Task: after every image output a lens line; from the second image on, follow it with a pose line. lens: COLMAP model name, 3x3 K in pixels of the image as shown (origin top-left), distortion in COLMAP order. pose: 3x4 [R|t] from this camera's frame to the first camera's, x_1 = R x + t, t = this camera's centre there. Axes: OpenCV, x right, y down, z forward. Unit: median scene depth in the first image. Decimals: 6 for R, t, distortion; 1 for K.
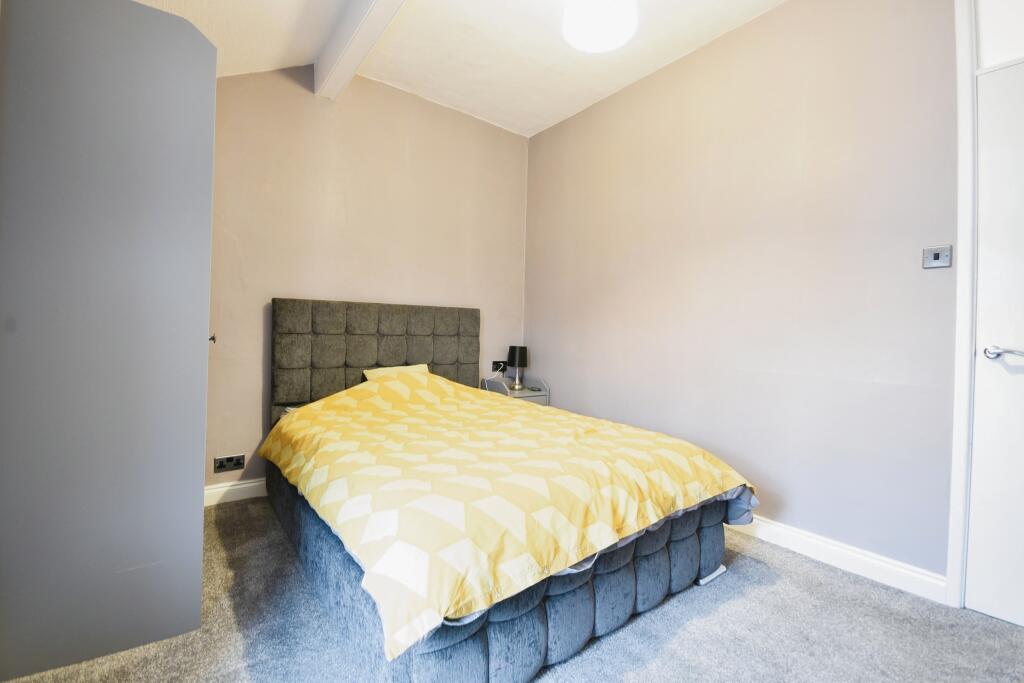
lens RADIAL K [[450.8, 0, 520.9], [0, 450.8, 328.0], [0, 0, 1]] dist [-0.000757, -0.010658]
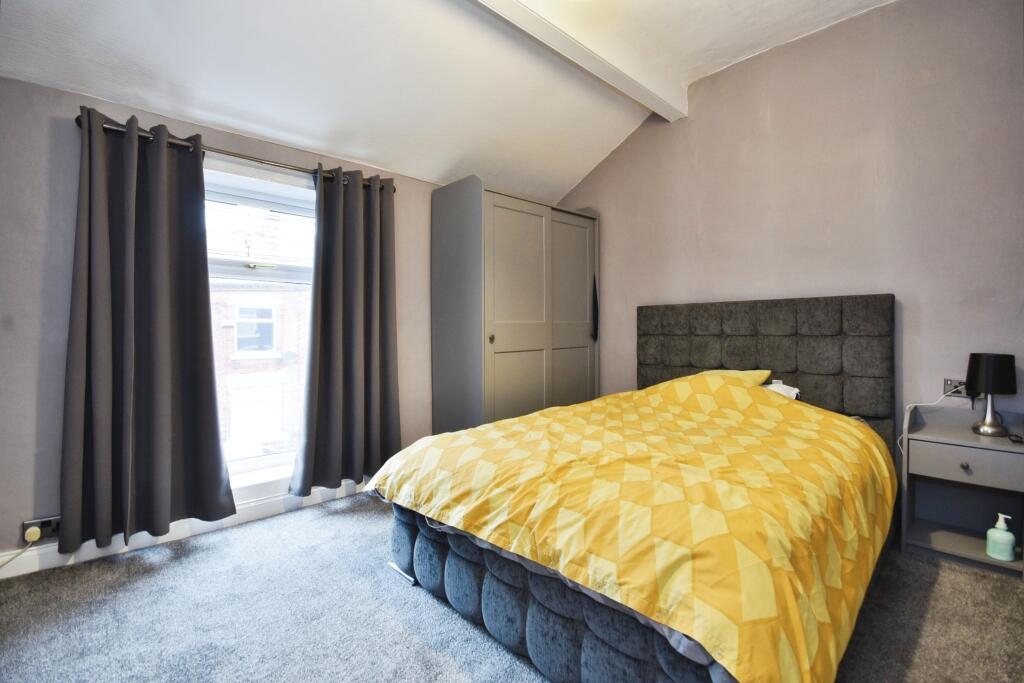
lens RADIAL K [[450.8, 0, 520.9], [0, 450.8, 328.0], [0, 0, 1]] dist [-0.000757, -0.010658]
pose [[0.113792, -0.026411, -0.993153, 0.596058], [0.011920, 0.999611, -0.025217, 0.018850], [0.993433, -0.008969, 0.114063, 0.482826]]
